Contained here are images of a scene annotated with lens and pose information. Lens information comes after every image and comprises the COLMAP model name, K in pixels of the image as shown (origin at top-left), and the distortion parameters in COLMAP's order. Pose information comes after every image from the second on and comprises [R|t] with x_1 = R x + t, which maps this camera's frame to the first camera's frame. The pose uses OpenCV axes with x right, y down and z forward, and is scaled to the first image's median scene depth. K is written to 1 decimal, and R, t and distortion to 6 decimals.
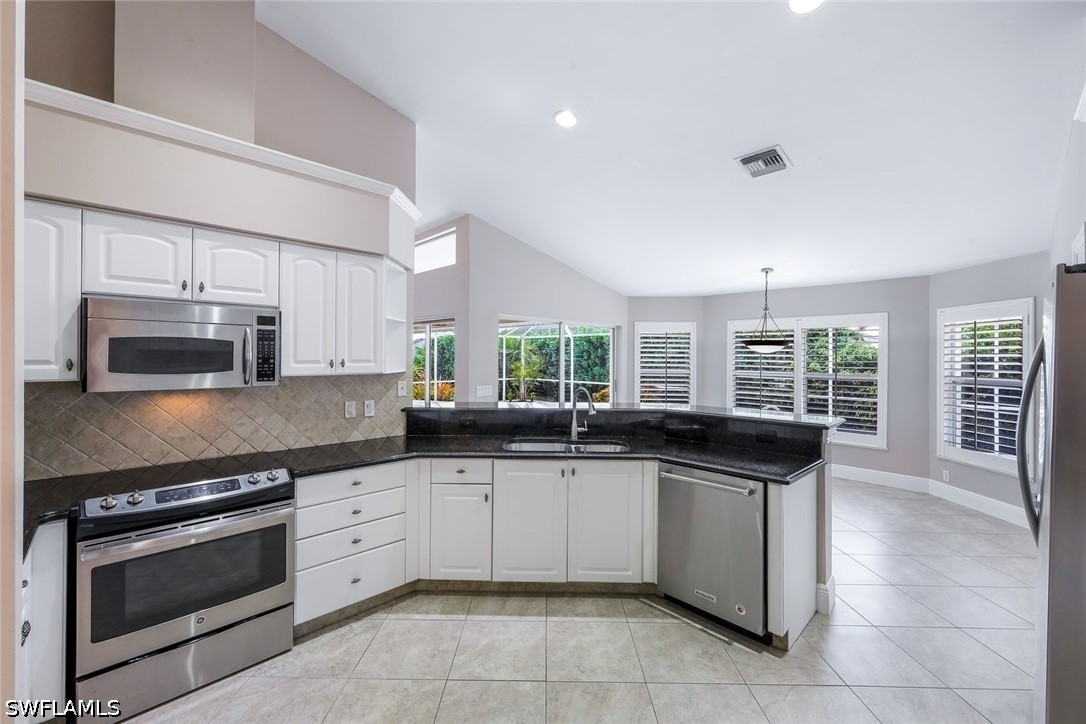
lens RADIAL K [[442.3, 0, 539.9], [0, 442.3, 355.9], [0, 0, 1]] dist [0.001439, 0.000061]
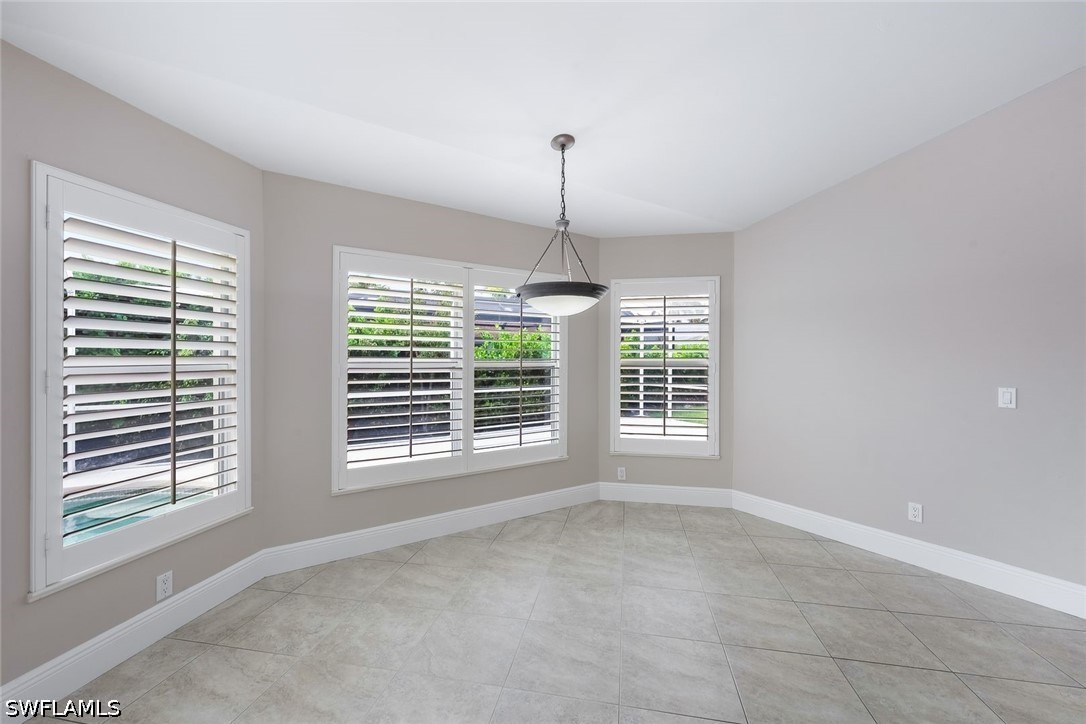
lens RADIAL K [[450.1, 0, 545.9], [0, 450.1, 353.7], [0, 0, 1]] dist [0.000270, 0.000013]
pose [[0.170542, -0.004278, 0.985341, 0.054585], [-0.004696, 0.999976, 0.005154, 0.060345], [-0.985339, -0.005507, 0.170518, 1.747045]]
